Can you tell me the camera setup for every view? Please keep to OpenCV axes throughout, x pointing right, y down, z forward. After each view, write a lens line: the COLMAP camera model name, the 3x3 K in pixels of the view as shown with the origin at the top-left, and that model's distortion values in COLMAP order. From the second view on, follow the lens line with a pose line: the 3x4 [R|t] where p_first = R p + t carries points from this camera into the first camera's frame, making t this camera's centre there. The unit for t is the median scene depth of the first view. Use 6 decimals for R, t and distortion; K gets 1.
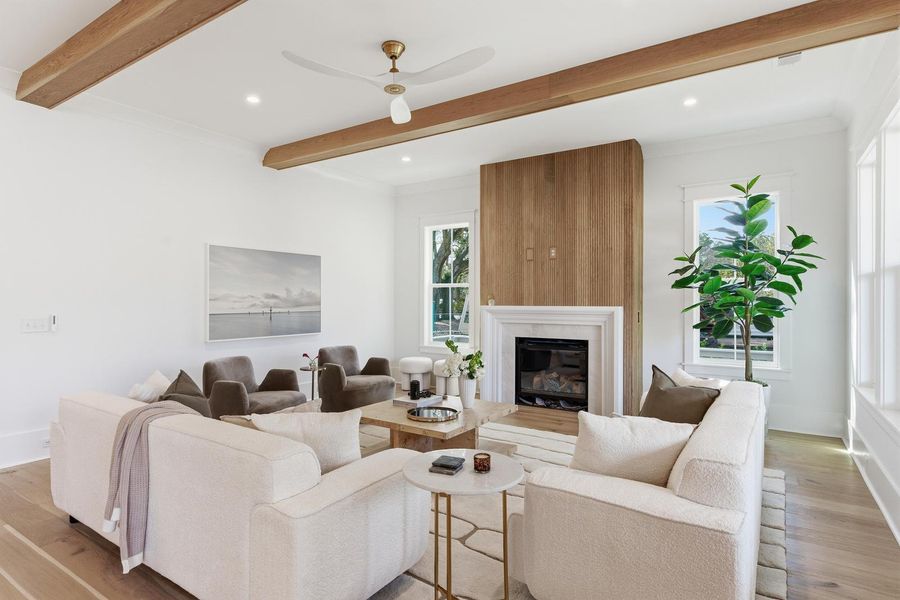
lens RADIAL K [[488.1, 0, 454.6], [0, 488.1, 296.2], [0, 0, 1]] dist [0.002632, 0.000411]
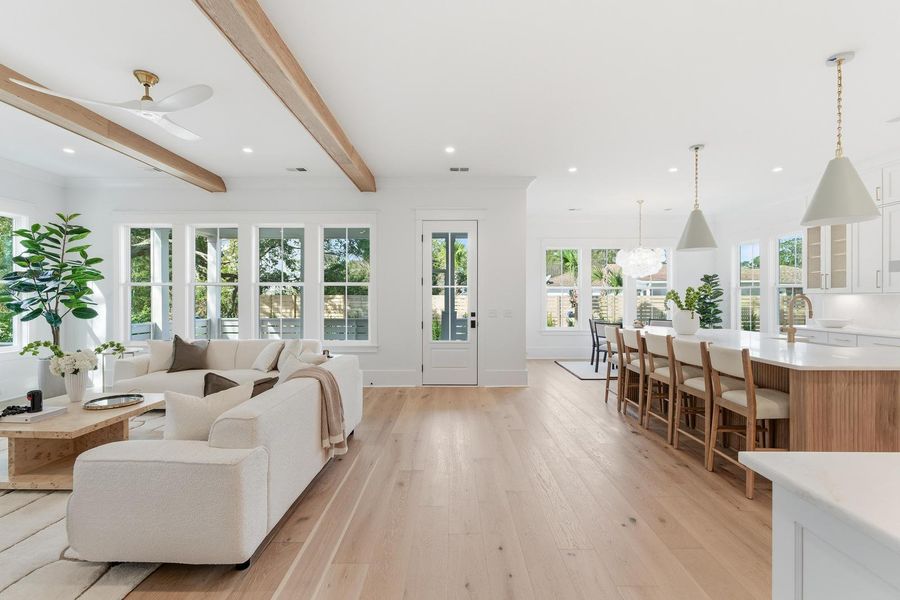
lens RADIAL K [[411.6, 0, 450.0], [0, 411.6, 300.0], [0, 0, 1]] dist [0.000825, 0.000260]
pose [[-0.536554, -0.002706, 0.843862, -0.765064], [-0.004089, 0.999991, 0.000606, 0.006366], [-0.843856, -0.003125, -0.536561, 0.535963]]
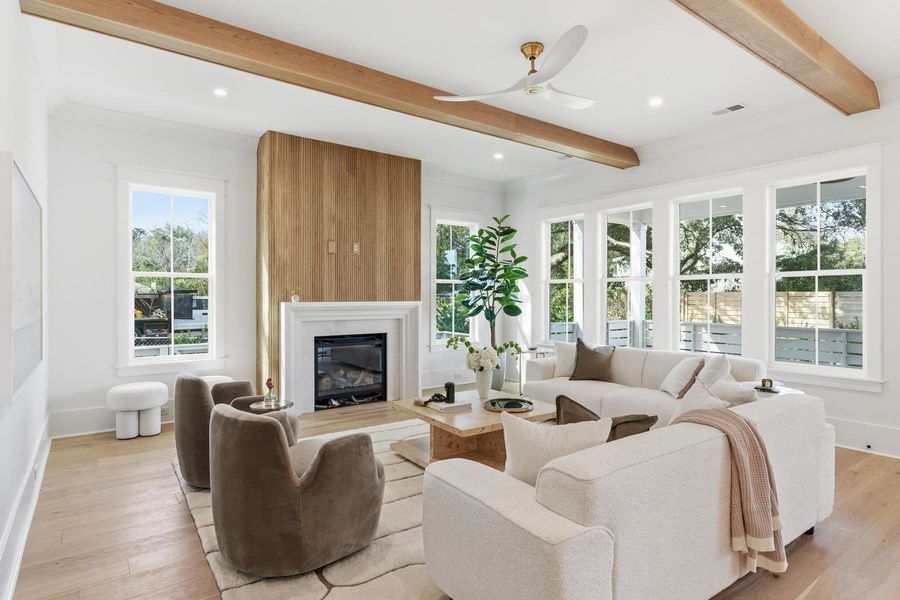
lens RADIAL K [[488.1, 0, 454.6], [0, 488.1, 296.2], [0, 0, 1]] dist [0.002632, 0.000411]
pose [[0.351954, 0.000170, 0.936017, -0.653955], [-0.007463, 0.999969, 0.002625, 0.004845], [-0.935988, -0.007910, 0.351944, 0.457884]]
